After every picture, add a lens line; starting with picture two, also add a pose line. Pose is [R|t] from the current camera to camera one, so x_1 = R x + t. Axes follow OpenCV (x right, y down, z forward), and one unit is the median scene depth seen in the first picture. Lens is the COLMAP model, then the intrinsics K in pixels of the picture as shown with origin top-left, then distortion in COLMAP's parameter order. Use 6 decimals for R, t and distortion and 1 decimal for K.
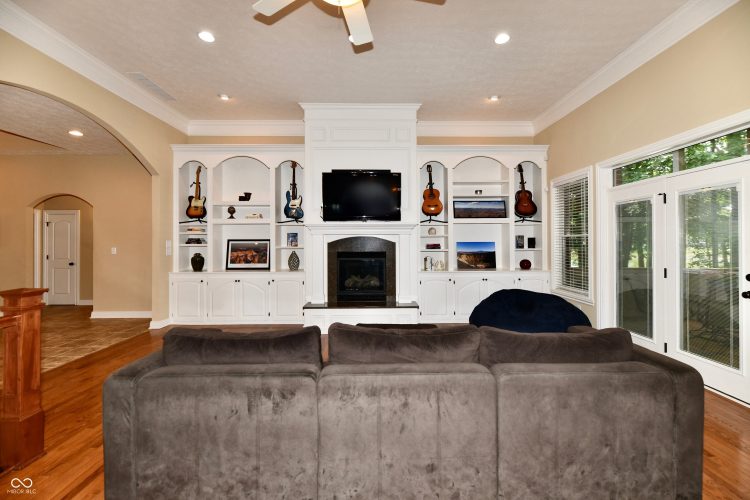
lens RADIAL K [[311.8, 0, 381.1], [0, 311.8, 242.1], [0, 0, 1]] dist [-0.002983, -0.001997]
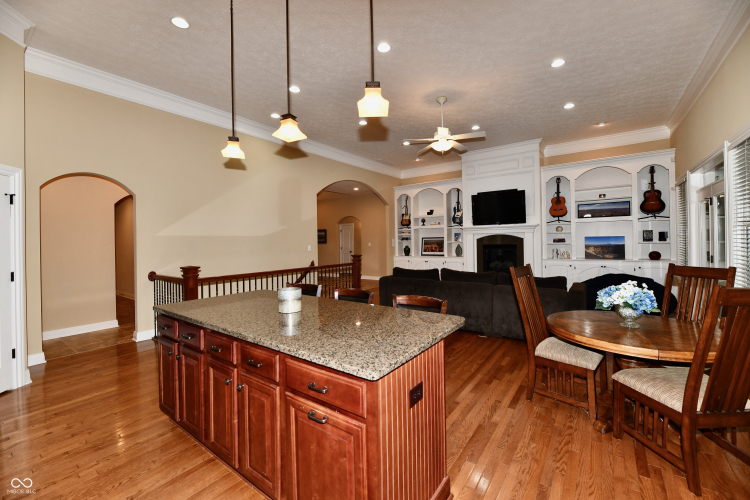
lens RADIAL K [[311.8, 0, 376.4], [0, 311.8, 242.4], [0, 0, 1]] dist [-0.002983, -0.001997]
pose [[0.793382, -0.006226, -0.608692, 0.358745], [0.015093, 0.999841, 0.009446, -0.001955], [0.608537, -0.016681, 0.793350, -0.521229]]
